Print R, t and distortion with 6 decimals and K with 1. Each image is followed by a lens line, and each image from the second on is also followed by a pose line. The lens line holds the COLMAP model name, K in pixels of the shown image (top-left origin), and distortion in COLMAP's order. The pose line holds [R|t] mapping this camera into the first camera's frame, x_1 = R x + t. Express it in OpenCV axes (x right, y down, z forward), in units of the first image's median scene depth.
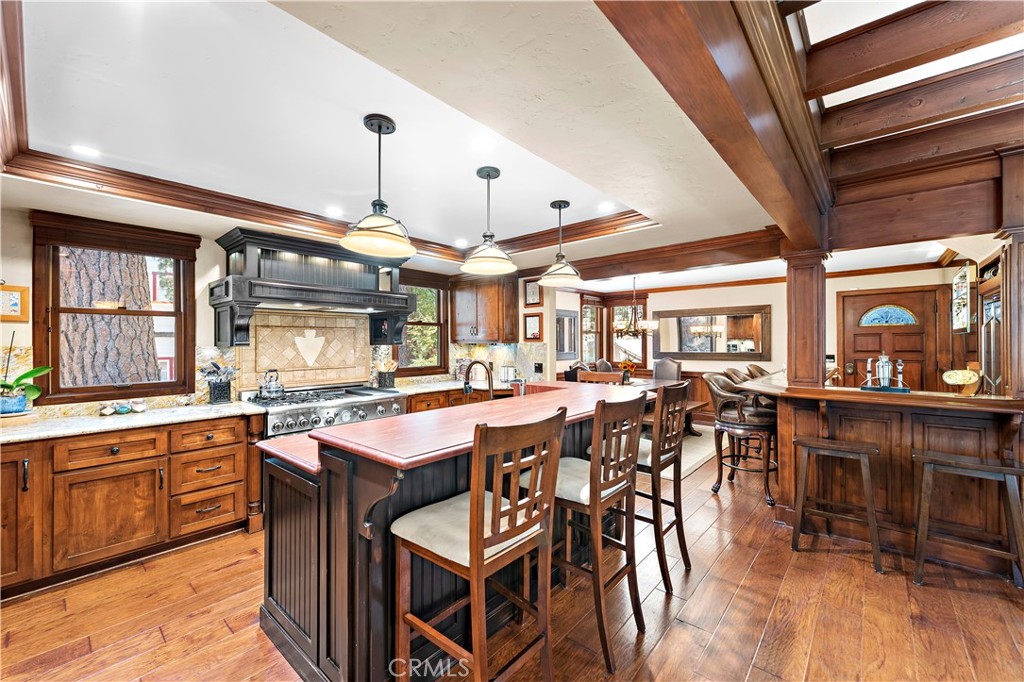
lens RADIAL K [[407.8, 0, 517.8], [0, 407.8, 342.4], [0, 0, 1]] dist [0.007381, -0.000642]
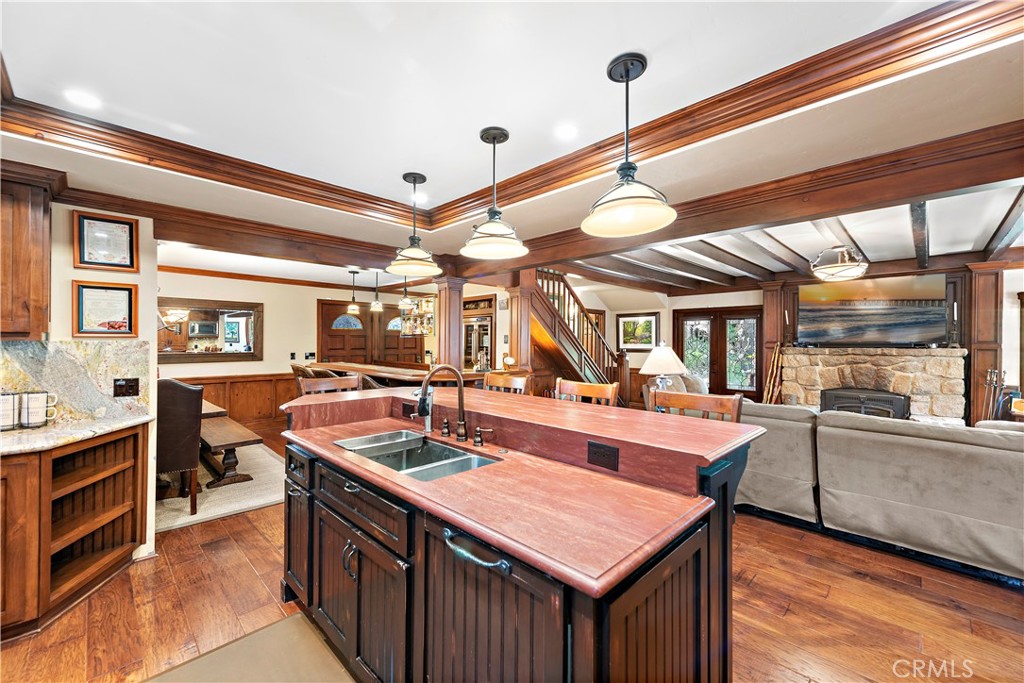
lens RADIAL K [[407.8, 0, 516.8], [0, 407.8, 342.4], [0, 0, 1]] dist [0.007381, -0.000642]
pose [[0.074327, 0.002721, 0.997230, -0.434880], [-0.007555, 0.999969, -0.002165, 0.000523], [-0.997205, -0.007373, 0.074345, 0.441715]]
